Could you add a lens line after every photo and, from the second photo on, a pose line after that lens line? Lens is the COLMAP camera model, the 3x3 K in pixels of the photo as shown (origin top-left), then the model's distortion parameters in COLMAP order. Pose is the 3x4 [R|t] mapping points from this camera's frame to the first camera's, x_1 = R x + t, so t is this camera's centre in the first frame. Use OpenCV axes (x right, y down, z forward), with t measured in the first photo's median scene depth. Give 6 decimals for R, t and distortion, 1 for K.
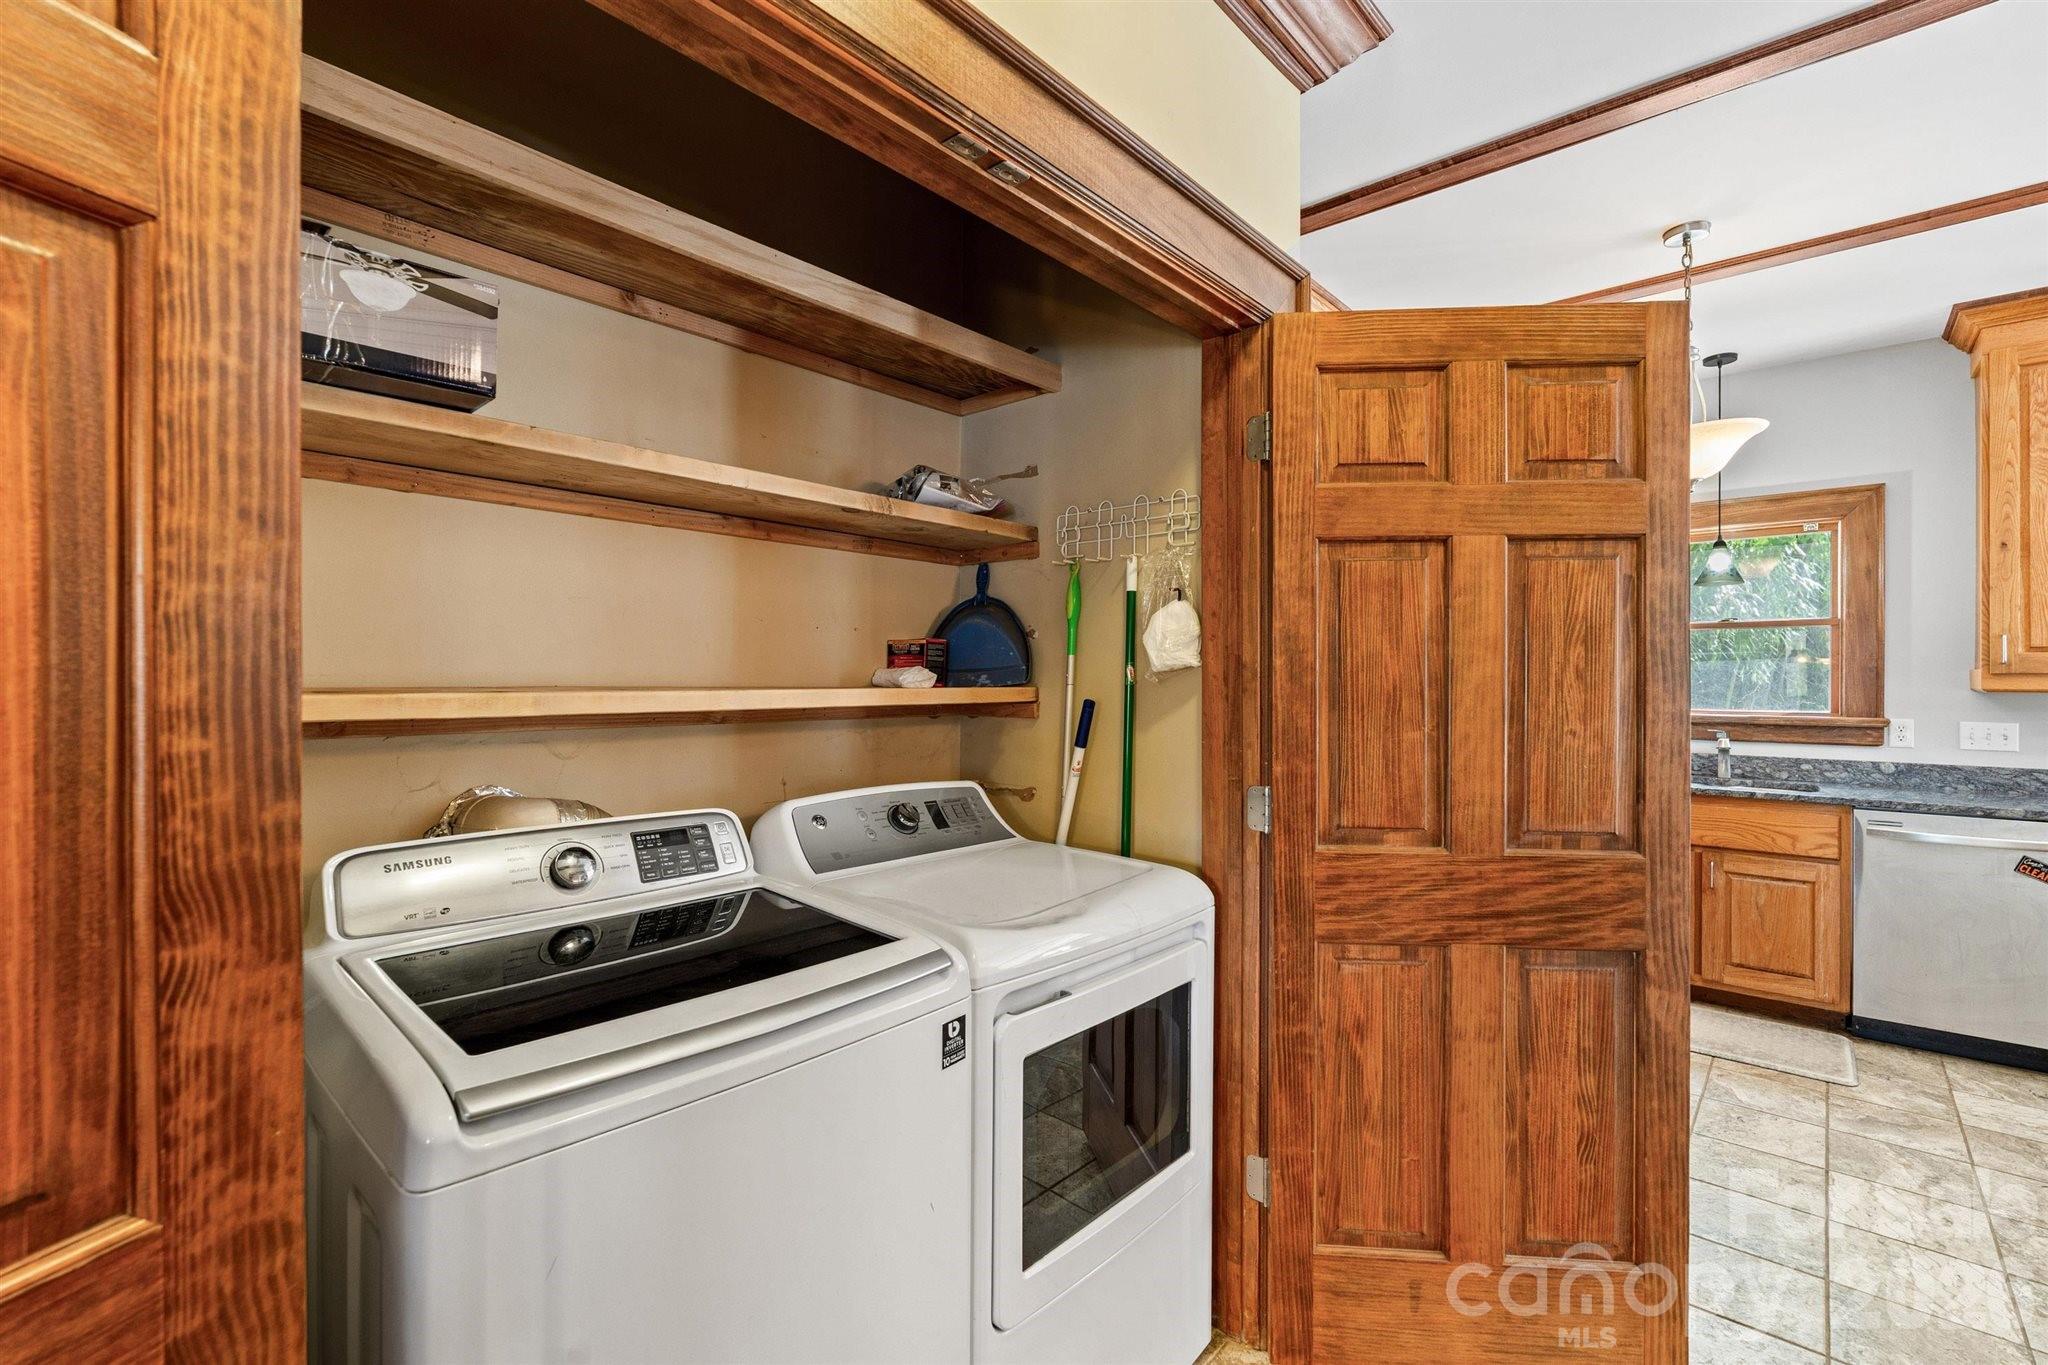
lens RADIAL K [[900.3, 0, 1018.4], [0, 900.3, 682.0], [0, 0, 1]] dist [-0.003007, -0.000515]
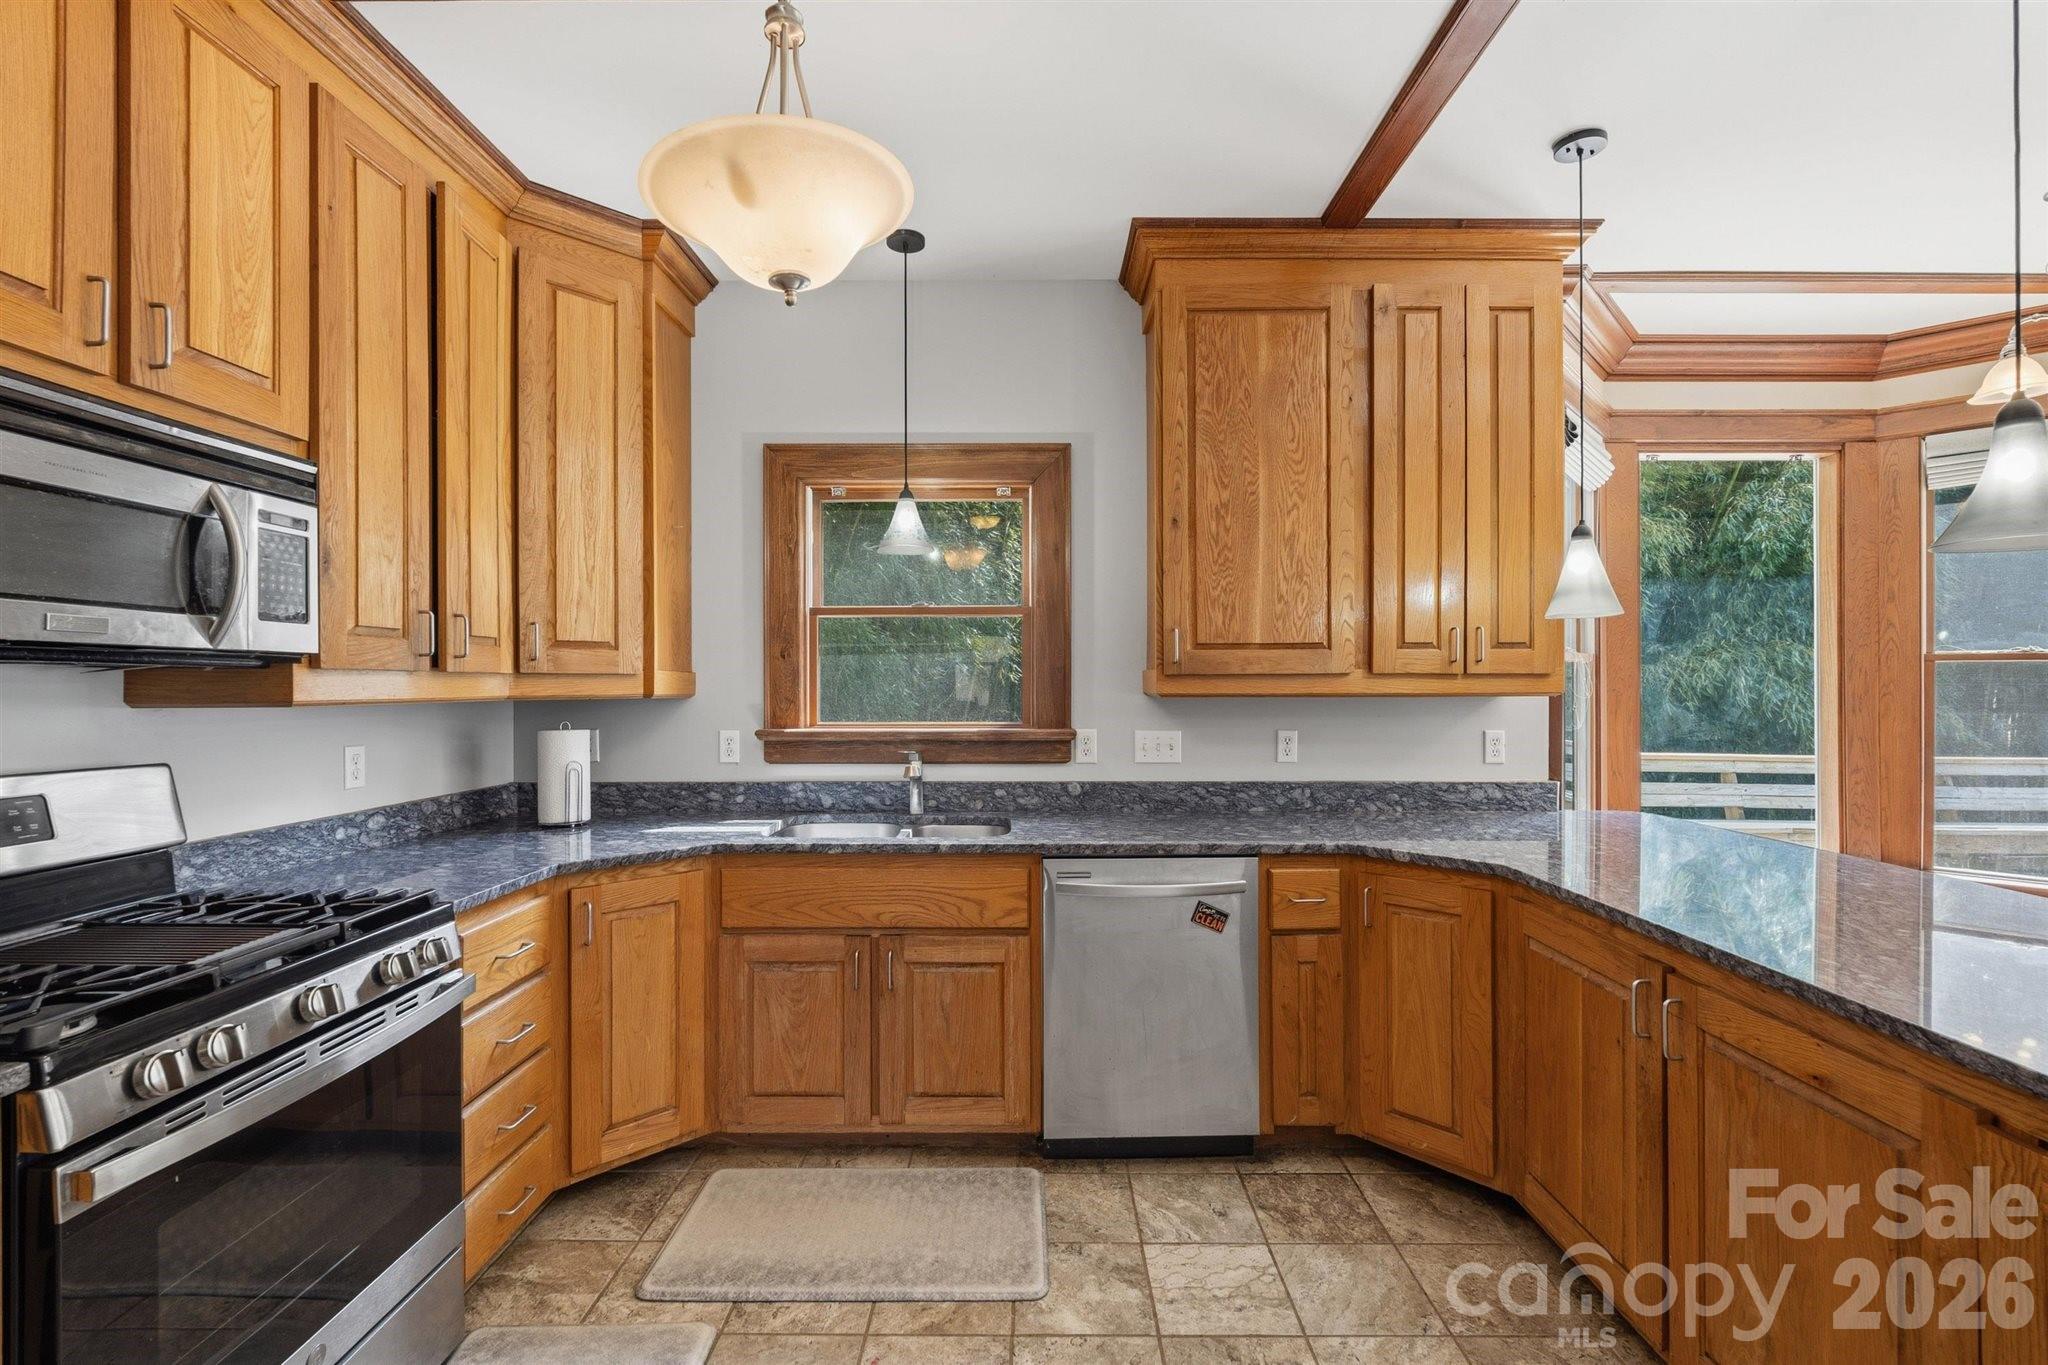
lens RADIAL K [[900.3, 0, 1030.1], [0, 900.3, 684.2], [0, 0, 1]] dist [-0.003007, -0.000515]
pose [[0.747053, -0.004655, 0.664749, 0.410354], [0.004019, 0.999989, 0.002486, -0.003255], [-0.664753, 0.000815, 0.747063, 0.431758]]
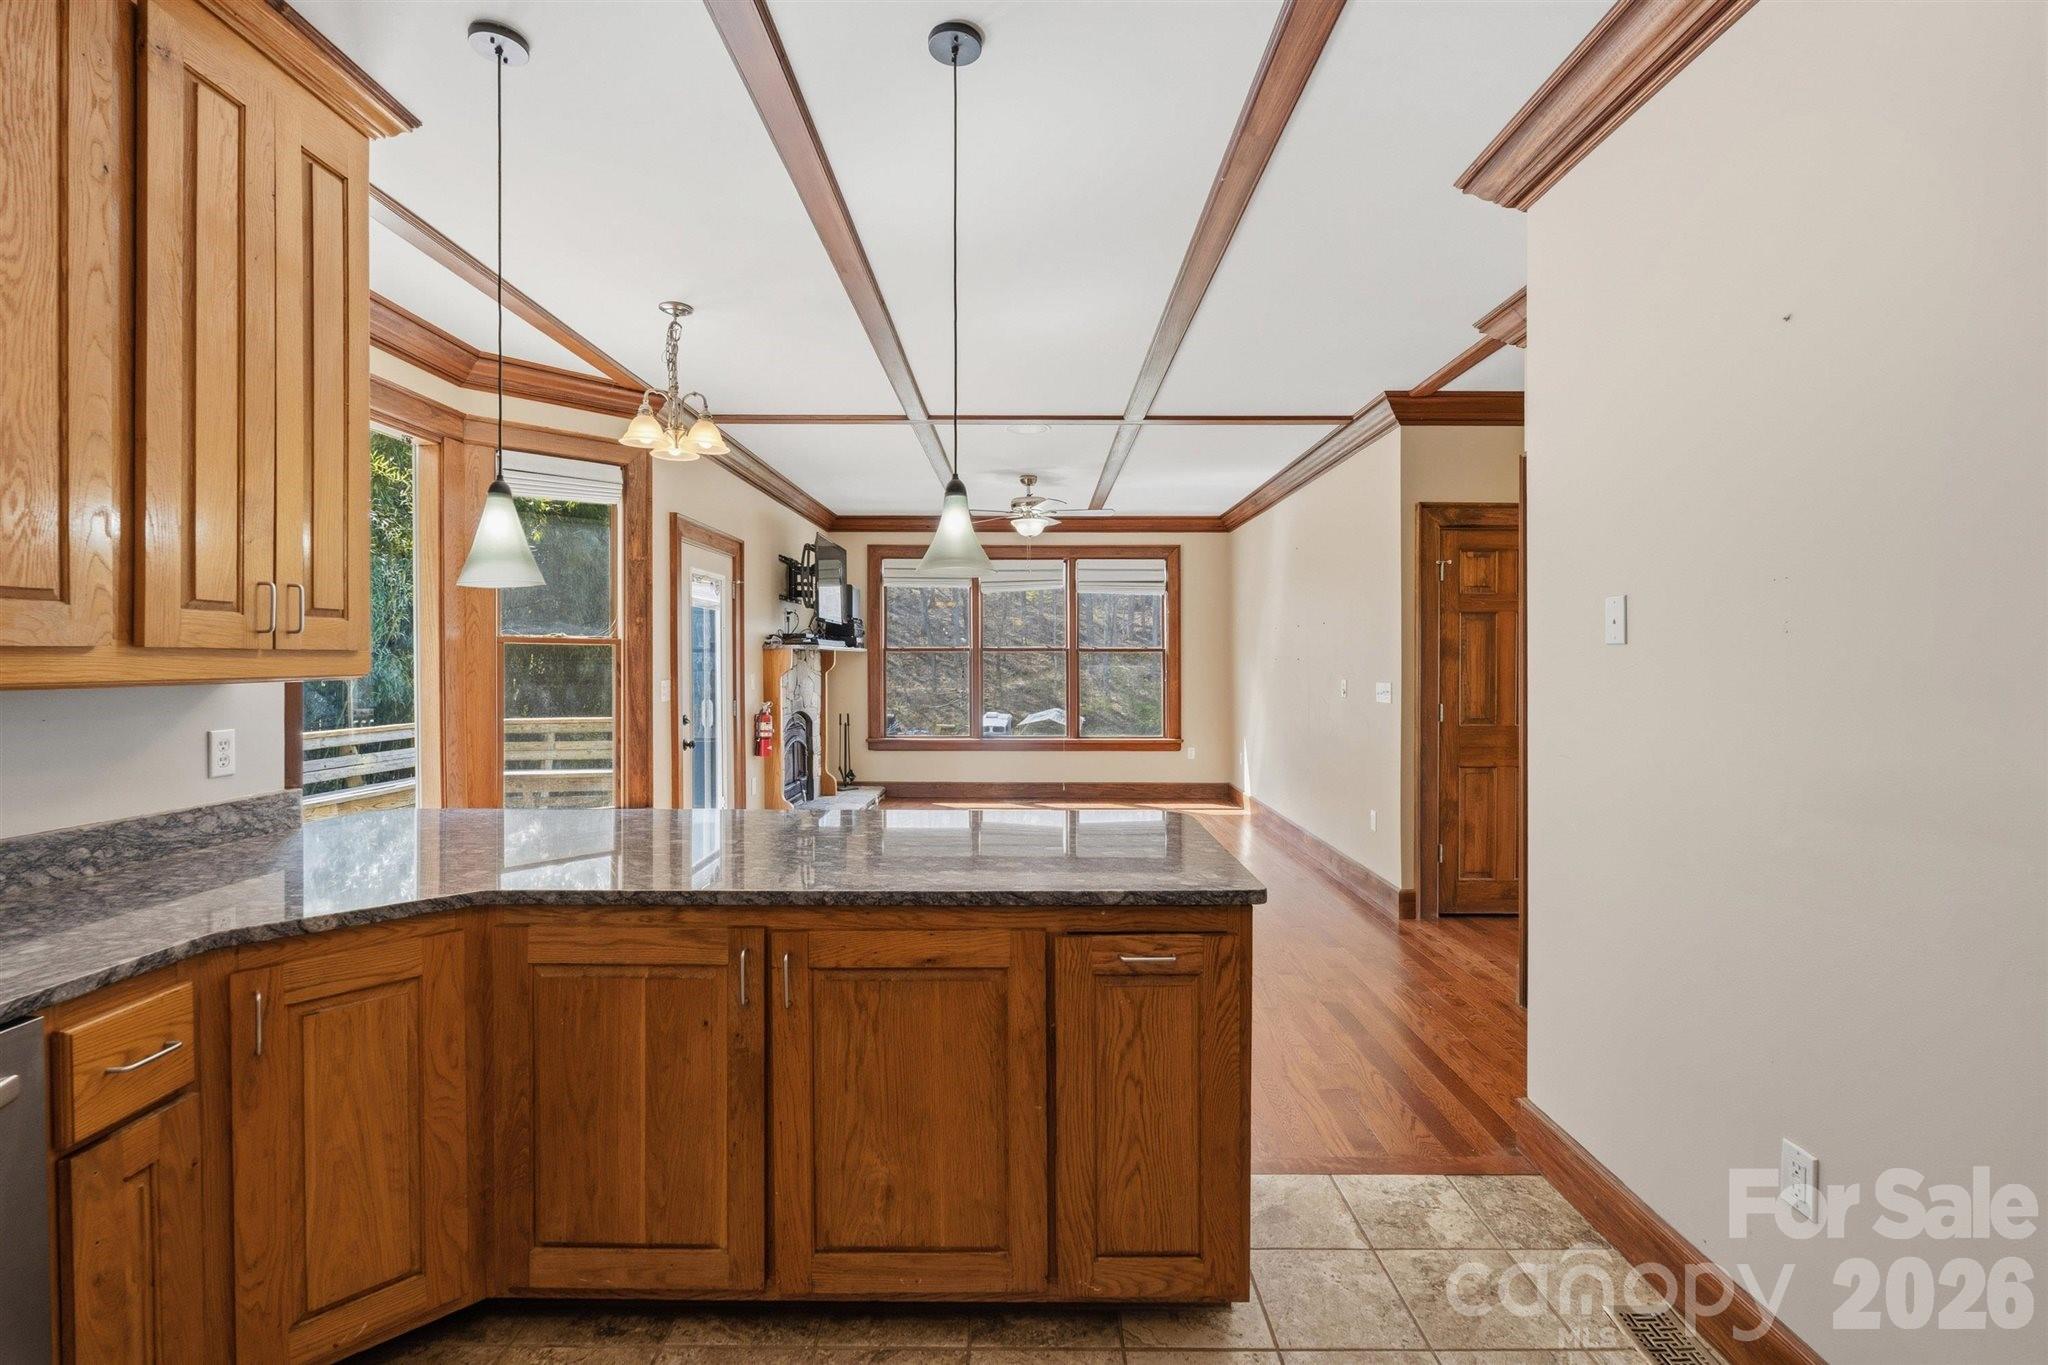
lens RADIAL K [[900.3, 0, 1030.2], [0, 900.3, 662.3], [0, 0, 1]] dist [-0.003007, -0.000515]
pose [[-0.665248, -0.004174, 0.746610, 0.495220], [0.000727, 0.999980, 0.006238, -0.004319], [-0.746622, 0.004693, -0.665232, 0.776175]]
